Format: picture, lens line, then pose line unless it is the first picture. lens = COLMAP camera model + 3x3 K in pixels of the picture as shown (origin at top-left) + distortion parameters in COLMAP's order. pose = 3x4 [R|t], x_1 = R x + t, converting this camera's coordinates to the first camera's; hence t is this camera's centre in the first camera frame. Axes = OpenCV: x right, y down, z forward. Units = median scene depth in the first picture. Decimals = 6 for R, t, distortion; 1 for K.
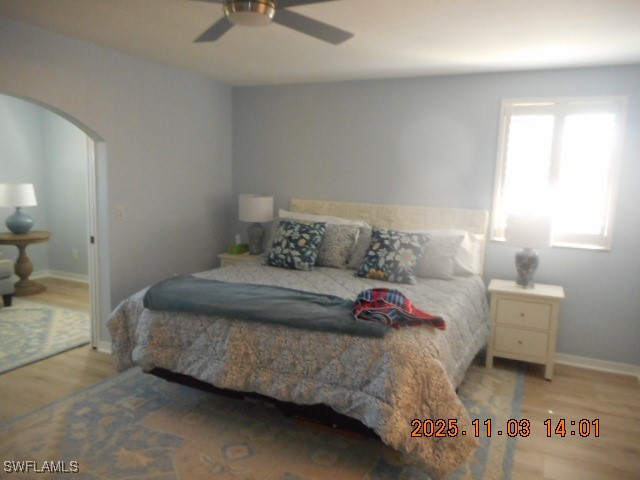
lens RADIAL K [[484.9, 0, 320.0], [0, 484.9, 240.0], [0, 0, 1]] dist [0.002441, 0.005552]
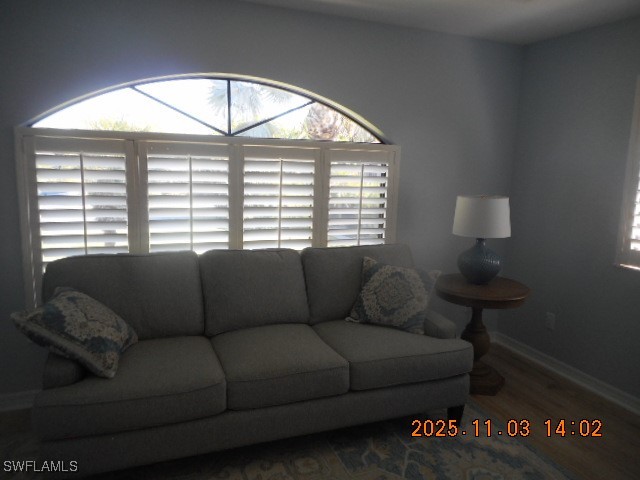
lens RADIAL K [[483.6, 0, 320.0], [0, 483.6, 240.0], [0, 0, 1]] dist [0.010003, 0.006983]
pose [[0.720742, 0.096483, -0.686456, -0.348823], [-0.096223, 0.994605, 0.038765, -0.065756], [0.686493, 0.038113, 0.726137, 0.434277]]
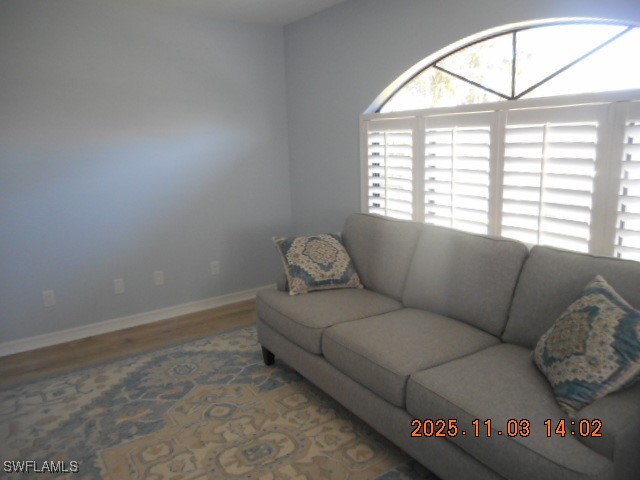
lens RADIAL K [[484.9, 0, 320.0], [0, 484.9, 240.0], [0, 0, 1]] dist [0.002441, 0.005552]
pose [[-0.526226, 0.154226, -0.836242, -0.304115], [-0.102690, 0.964692, 0.242536, -0.114703], [0.844121, 0.213502, -0.491809, 0.849220]]
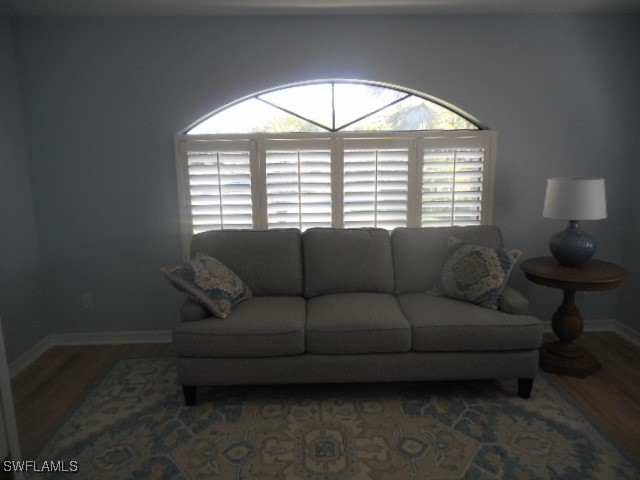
lens RADIAL K [[479.7, 0, 320.0], [0, 479.7, 240.0], [0, 0, 1]] dist [0.008847, 0.000462]
pose [[0.439066, 0.130614, -0.888910, -0.235271], [-0.089652, 0.990808, 0.101304, -0.071626], [0.893971, 0.035214, 0.446740, 0.460341]]
